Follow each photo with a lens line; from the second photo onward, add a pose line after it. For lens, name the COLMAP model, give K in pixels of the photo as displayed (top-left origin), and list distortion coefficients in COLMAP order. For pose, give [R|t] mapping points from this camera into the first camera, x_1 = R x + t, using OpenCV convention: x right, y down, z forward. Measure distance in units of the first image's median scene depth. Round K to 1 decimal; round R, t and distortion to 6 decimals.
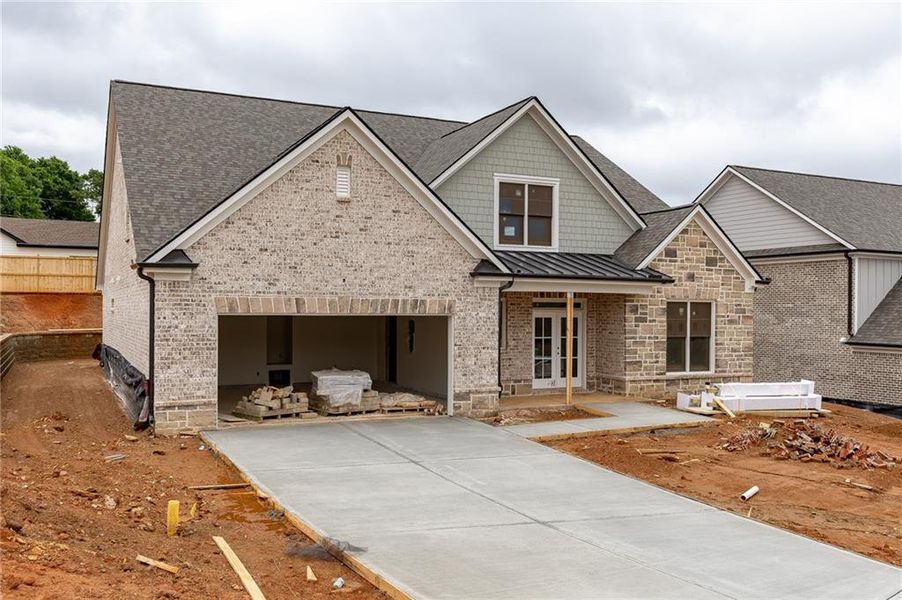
lens RADIAL K [[788.6, 0, 449.8], [0, 788.6, 301.6], [0, 0, 1]] dist [-0.001636, 0.000121]
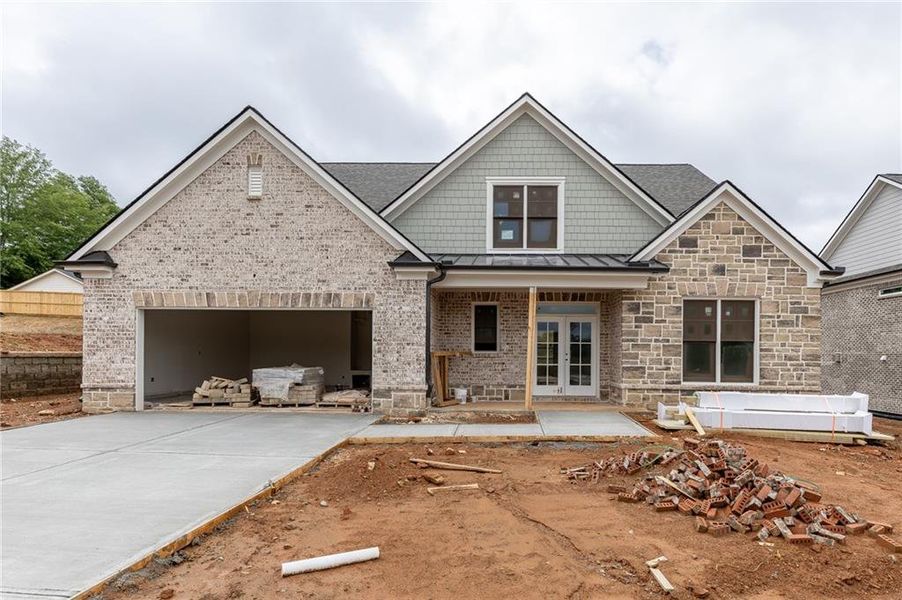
lens RADIAL K [[513.0, 0, 494.2], [0, 513.0, 352.3], [0, 0, 1]] dist [-0.004157, -0.000973]
pose [[0.894879, -0.005475, -0.446274, 0.353309], [0.004168, 0.999984, -0.003910, 0.061481], [0.446289, 0.001639, 0.894888, 0.423054]]
